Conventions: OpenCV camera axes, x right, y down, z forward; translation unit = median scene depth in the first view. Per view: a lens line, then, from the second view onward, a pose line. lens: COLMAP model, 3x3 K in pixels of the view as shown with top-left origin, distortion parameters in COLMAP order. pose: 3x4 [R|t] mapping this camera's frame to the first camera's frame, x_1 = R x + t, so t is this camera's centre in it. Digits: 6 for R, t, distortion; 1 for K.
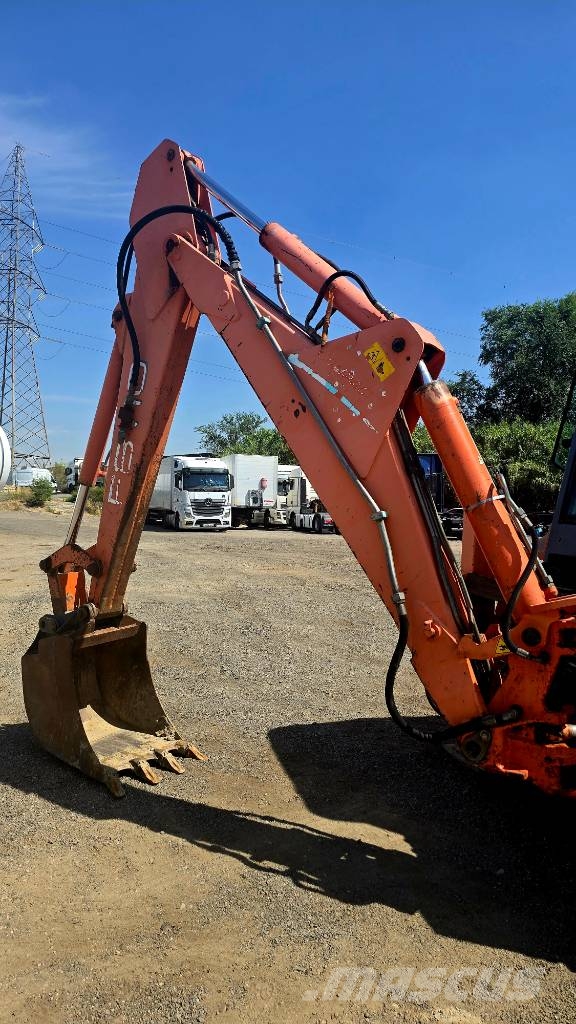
lens RADIAL K [[683.4, 0, 296.7], [0, 683.4, 509.8], [0, 0, 1]] dist [0.096502, -0.110012]
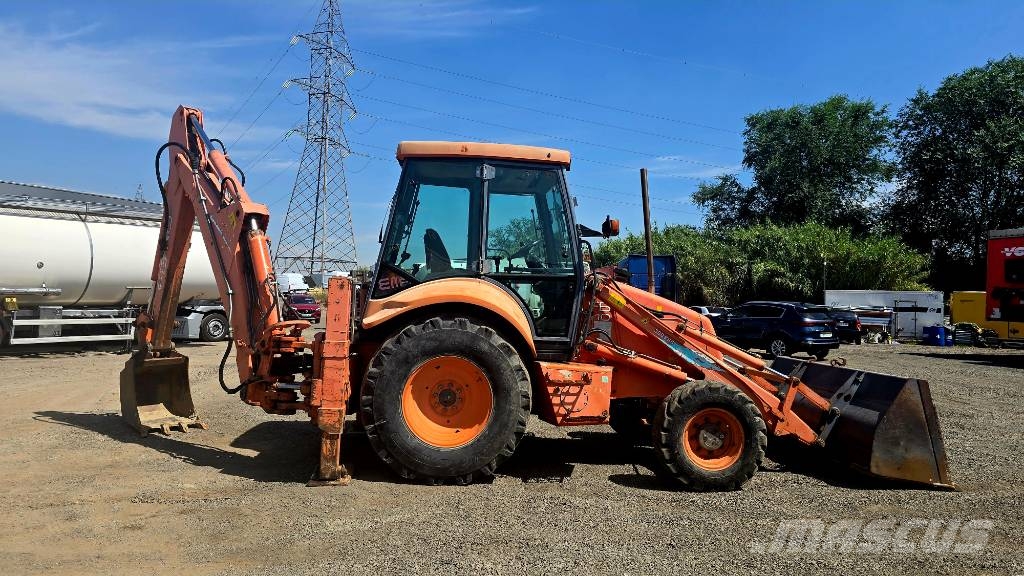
lens RADIAL K [[683.4, 0, 513.6], [0, 683.4, 278.0], [0, 0, 1]] dist [0.096502, -0.110012]
pose [[0.989666, -0.004925, -0.143305, 0.979536], [-0.002079, 0.998812, -0.048684, 0.050246], [0.143375, 0.048479, 0.988480, -0.755626]]
